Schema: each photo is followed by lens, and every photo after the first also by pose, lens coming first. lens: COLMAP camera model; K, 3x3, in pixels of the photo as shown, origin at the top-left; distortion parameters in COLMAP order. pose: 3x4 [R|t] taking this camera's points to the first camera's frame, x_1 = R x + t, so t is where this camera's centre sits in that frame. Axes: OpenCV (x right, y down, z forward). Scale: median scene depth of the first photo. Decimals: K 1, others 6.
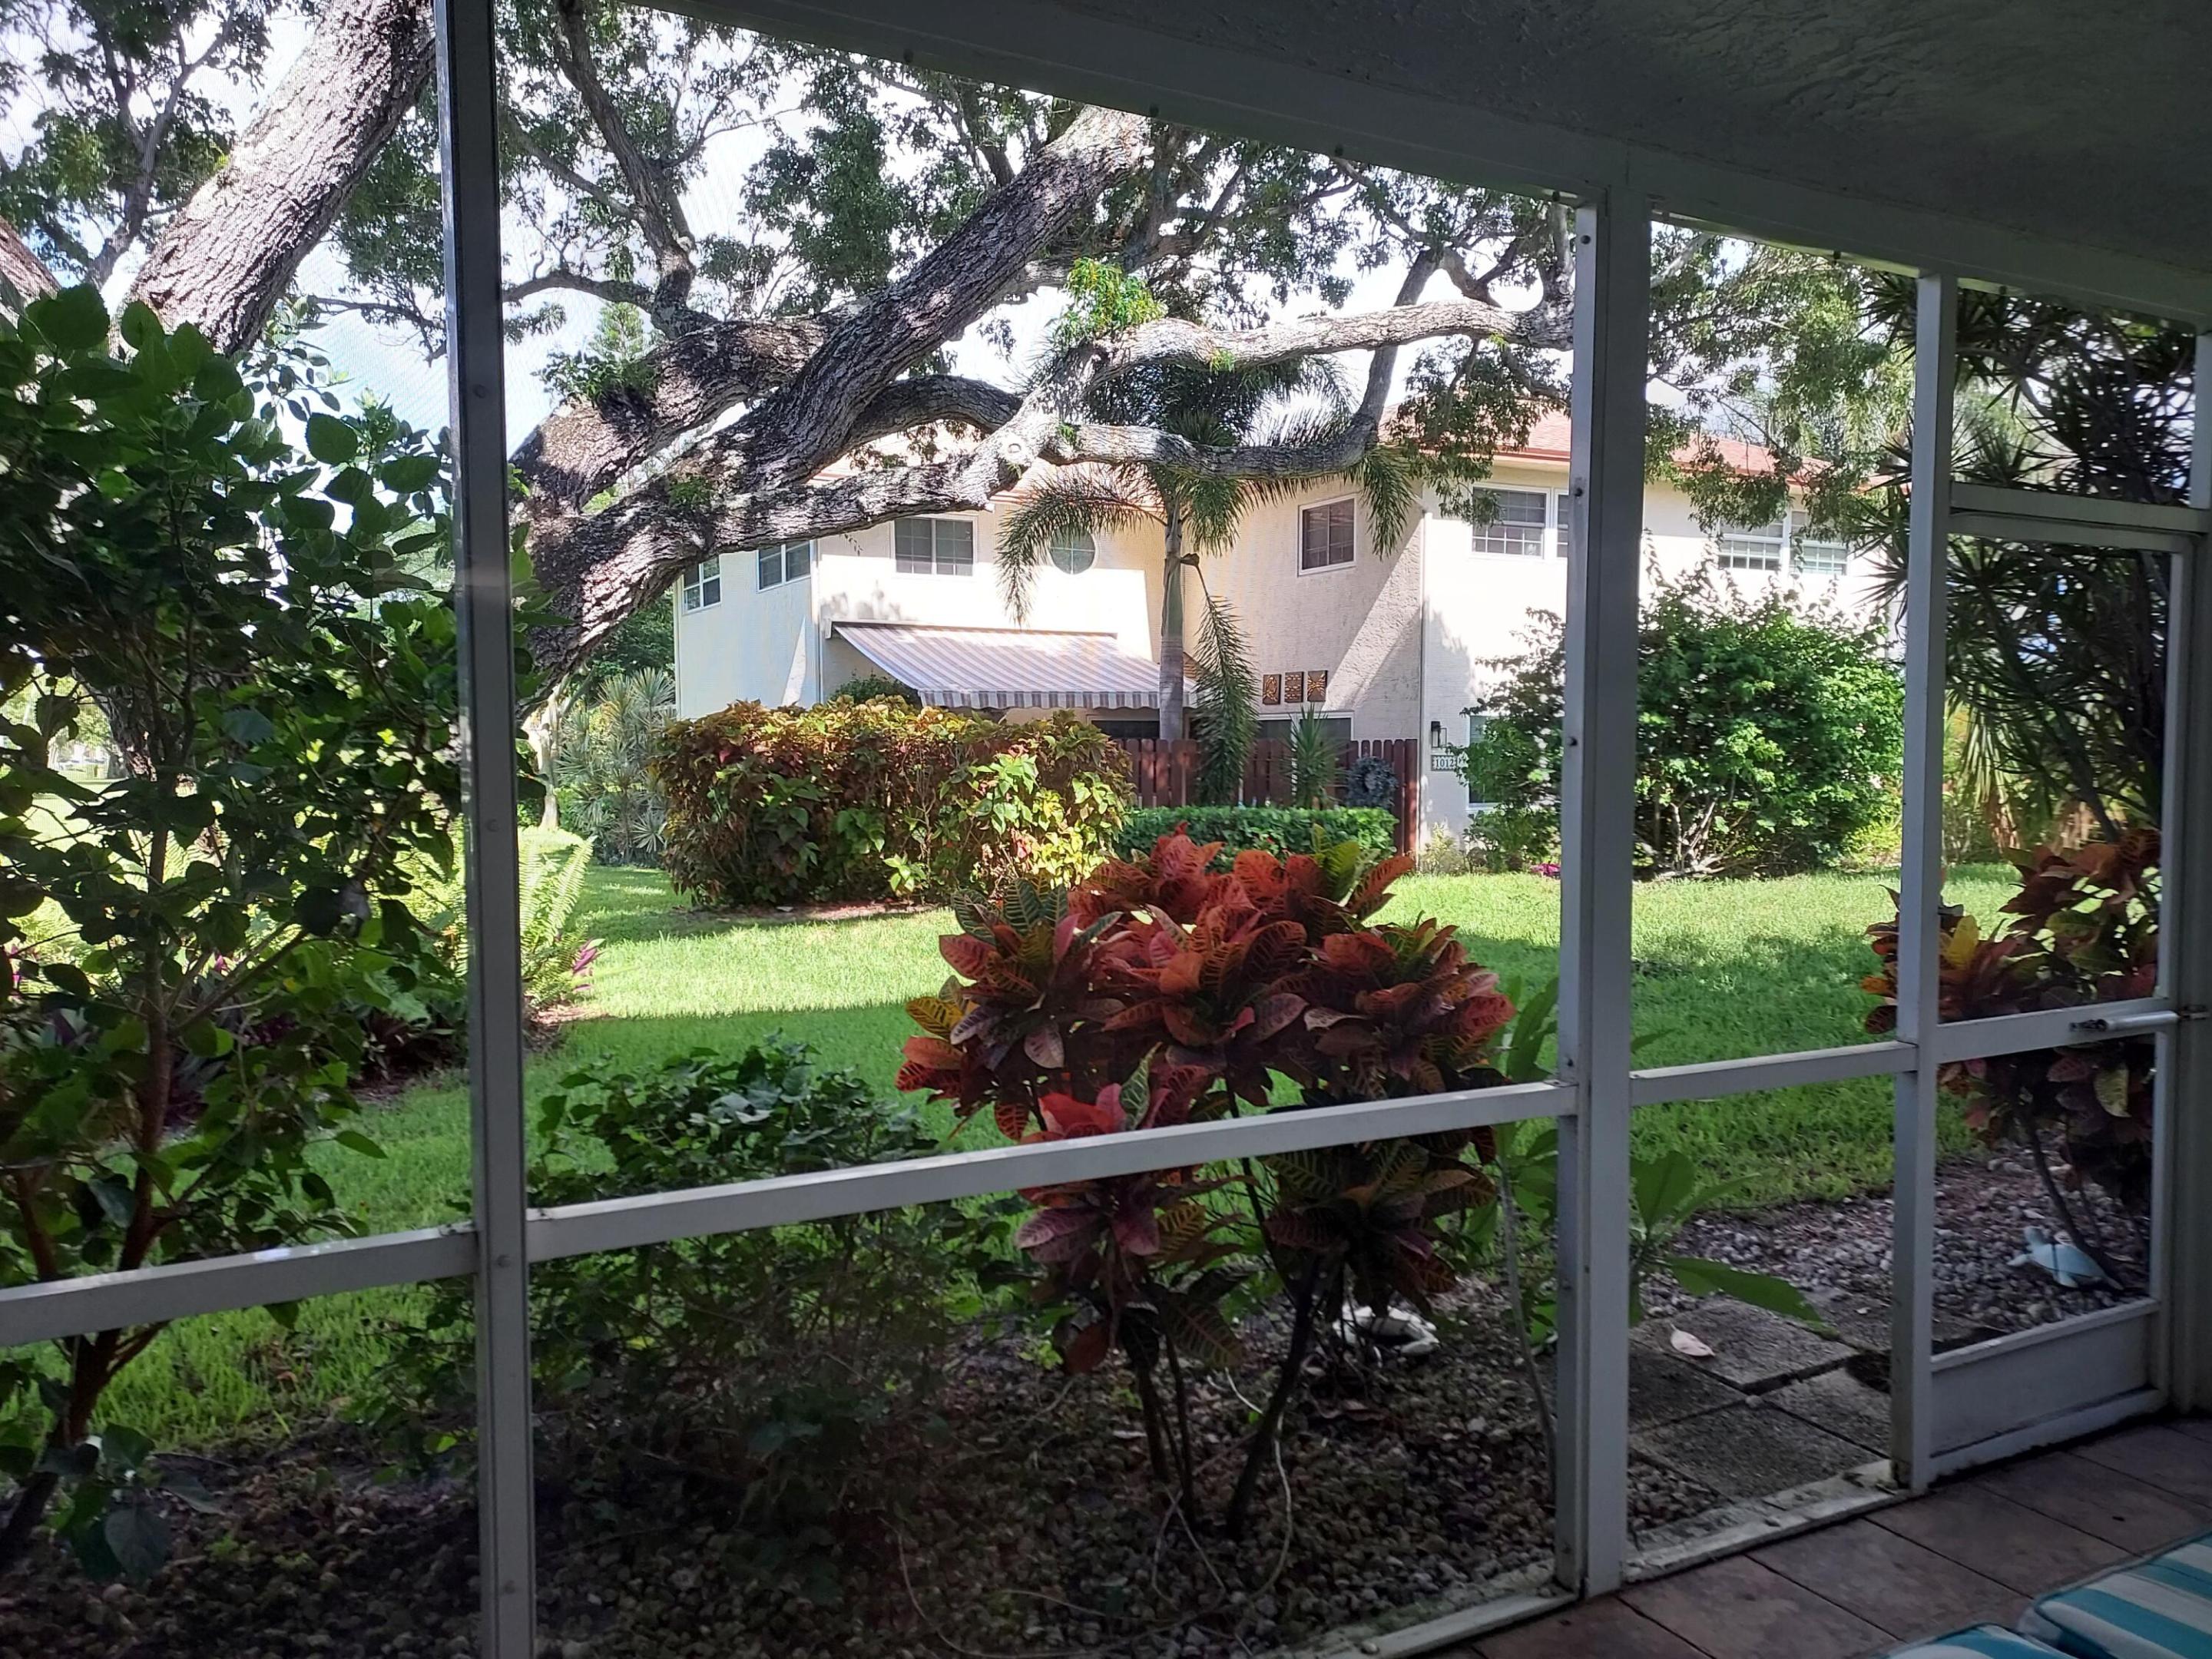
lens RADIAL K [[1595.6, 0, 1109.2], [0, 1595.6, 828.8], [0, 0, 1]] dist [0.043078, 0.001261]
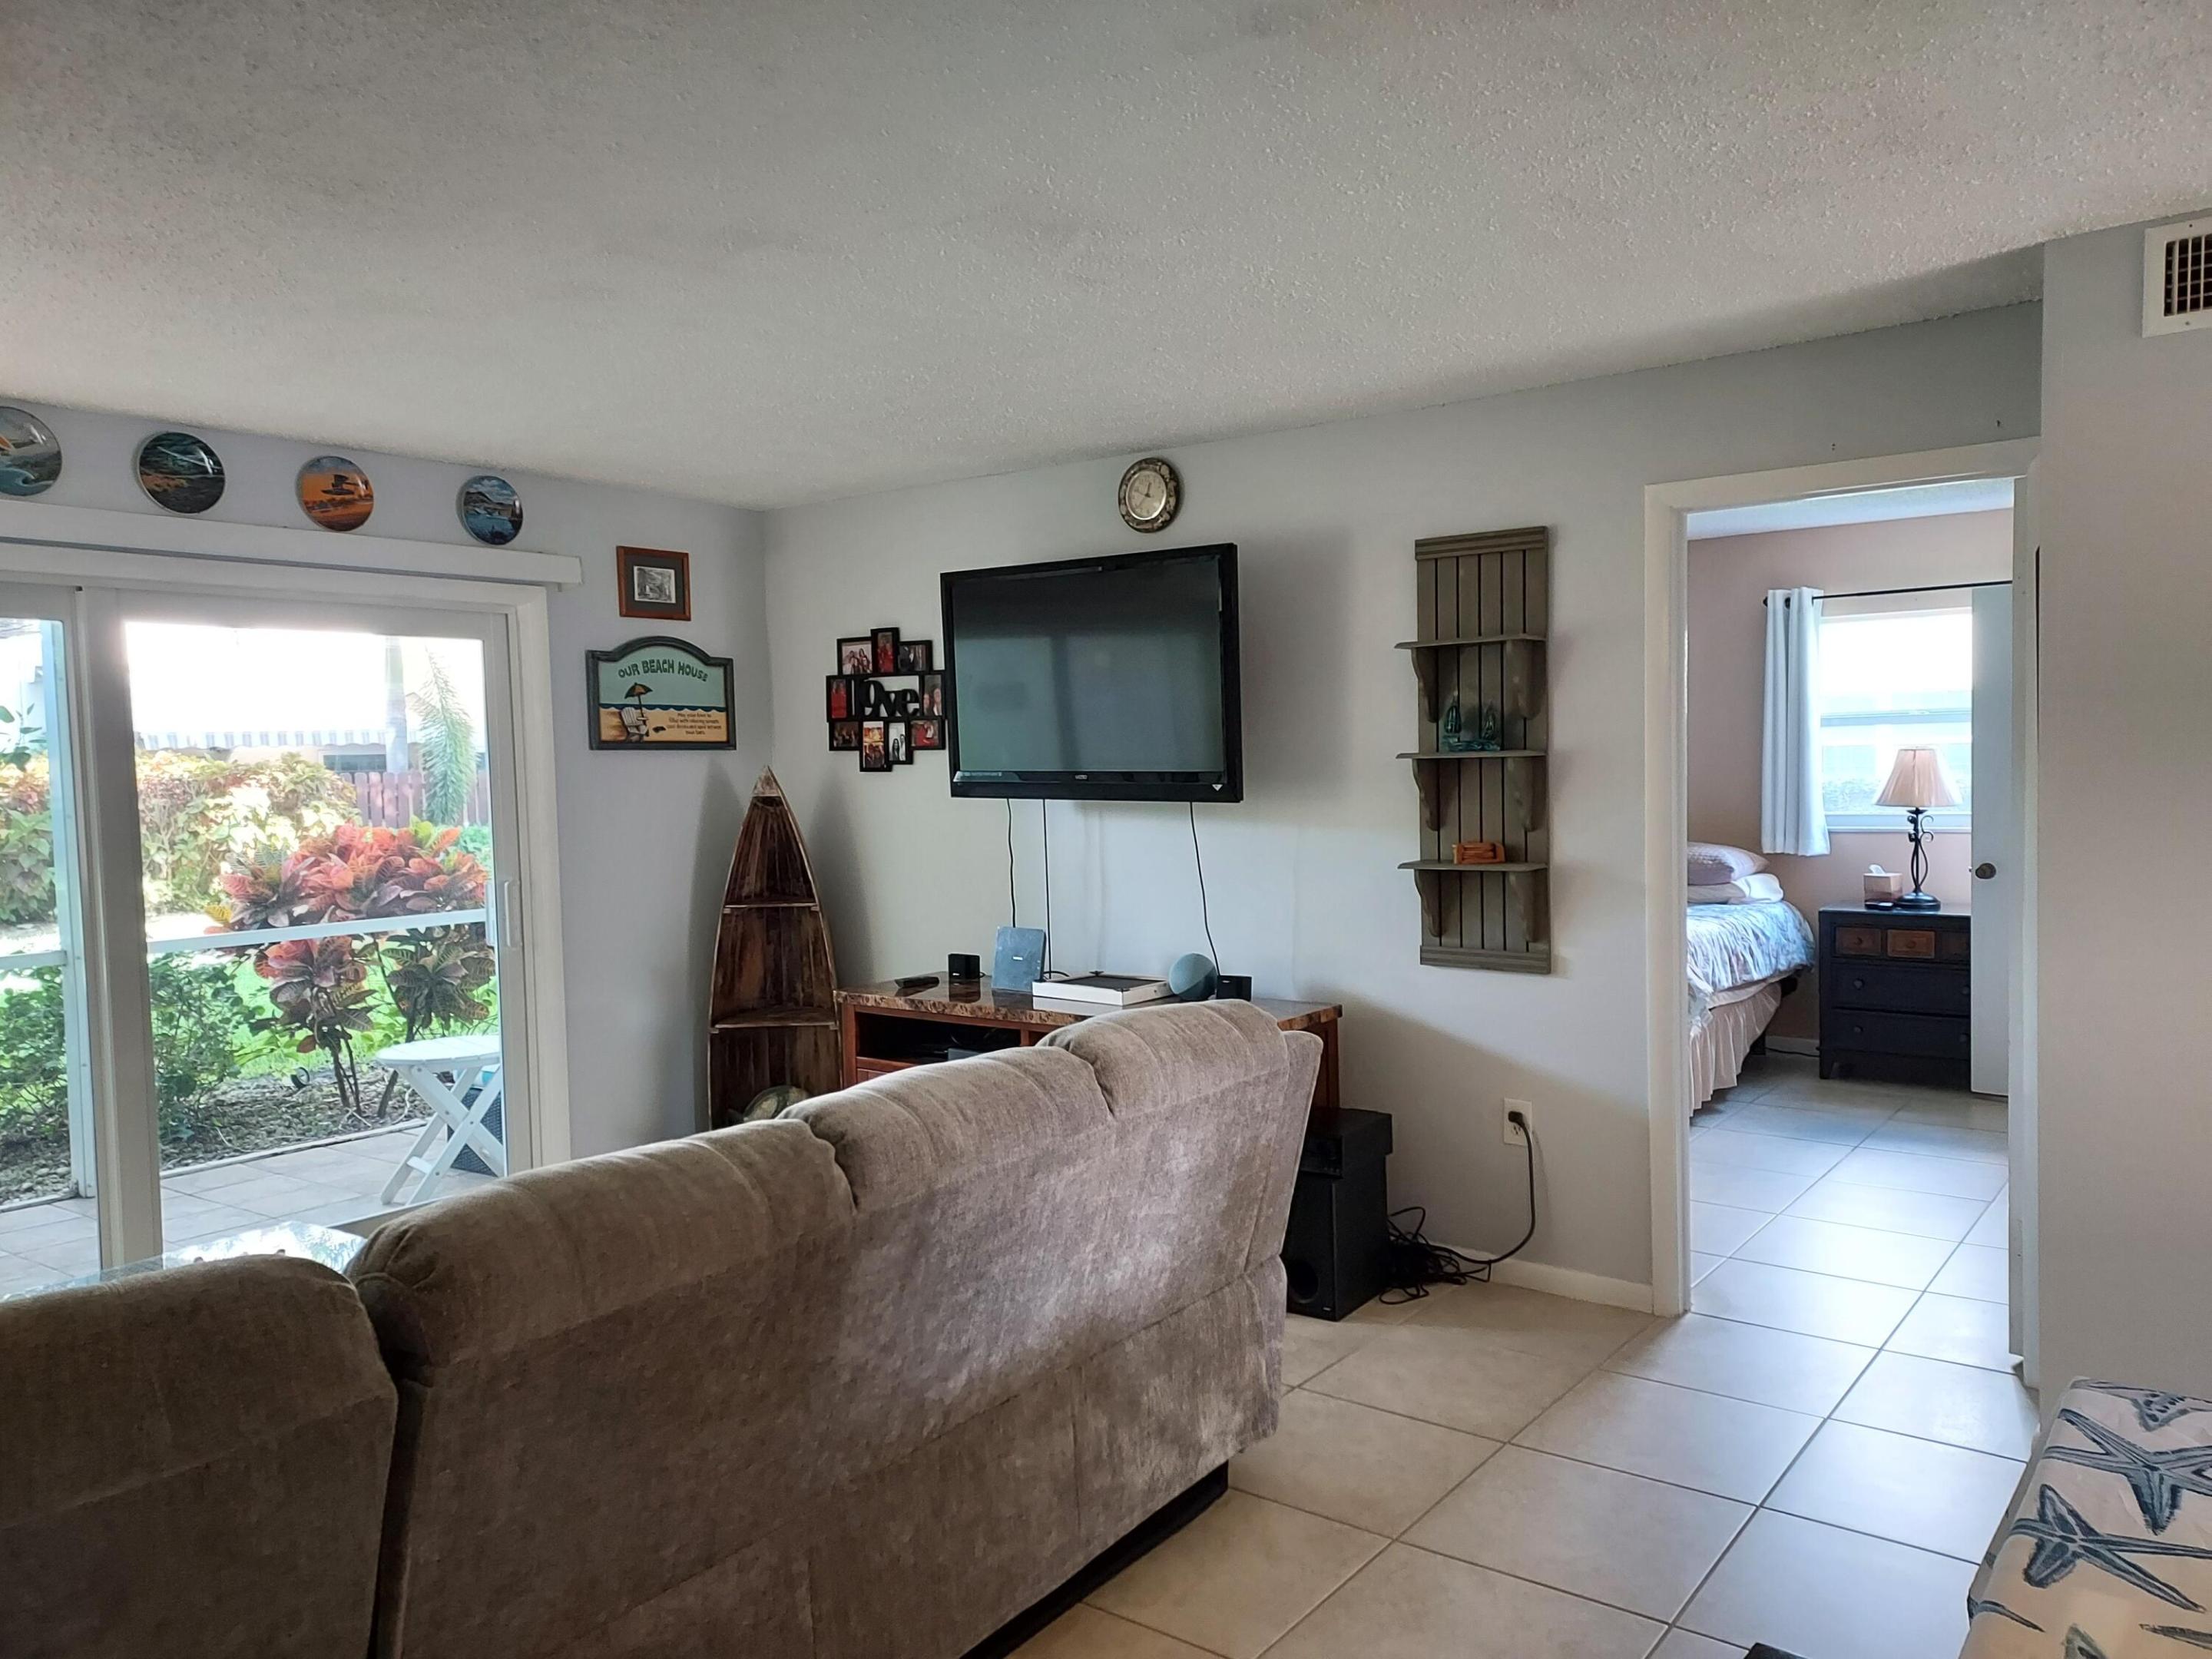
lens RADIAL K [[1595.6, 0, 1097.7], [0, 1595.6, 831.4], [0, 0, 1]] dist [0.043078, 0.001261]
pose [[0.908520, -0.045160, 0.415394, 0.018023], [0.049409, 0.998779, 0.000521, 0.018291], [-0.414910, 0.020051, 0.909642, -0.407240]]
